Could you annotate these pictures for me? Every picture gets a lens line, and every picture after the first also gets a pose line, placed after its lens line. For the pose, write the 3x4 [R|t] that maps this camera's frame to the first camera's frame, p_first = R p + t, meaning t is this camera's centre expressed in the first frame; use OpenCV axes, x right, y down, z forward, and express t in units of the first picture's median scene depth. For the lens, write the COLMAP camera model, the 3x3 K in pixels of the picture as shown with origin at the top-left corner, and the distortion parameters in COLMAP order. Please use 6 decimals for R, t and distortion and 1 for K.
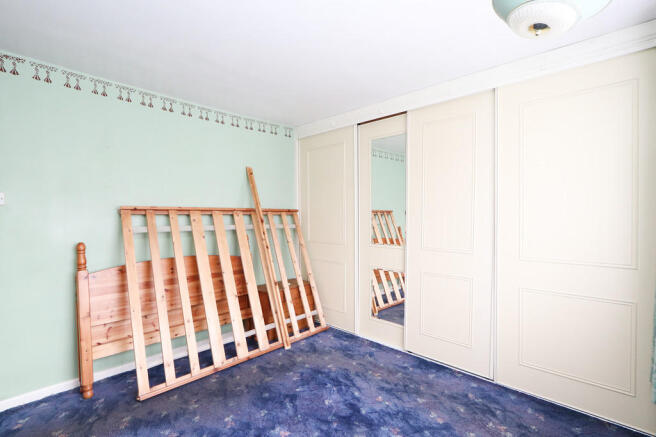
lens RADIAL K [[308.0, 0, 324.3], [0, 308.0, 223.6], [0, 0, 1]] dist [-0.017671, 0.000499]
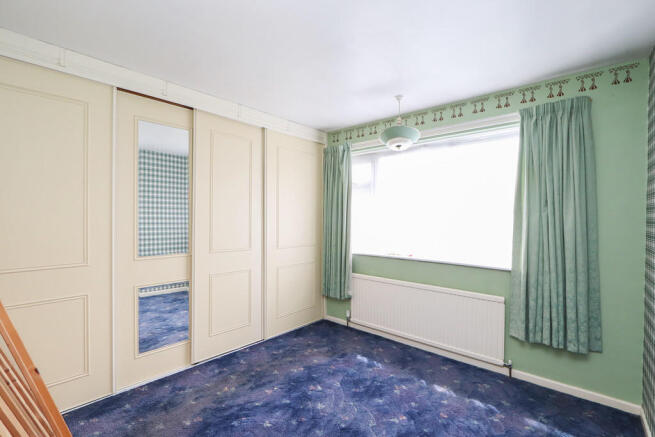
lens RADIAL K [[307.5, 0, 323.3], [0, 307.5, 215.4], [0, 0, 1]] dist [-0.017671, 0.000499]
pose [[-0.060366, 0.007188, 0.998150, -0.768692], [0.016306, 0.999848, -0.006214, -0.028058], [-0.998043, 0.015901, -0.060474, 0.738477]]
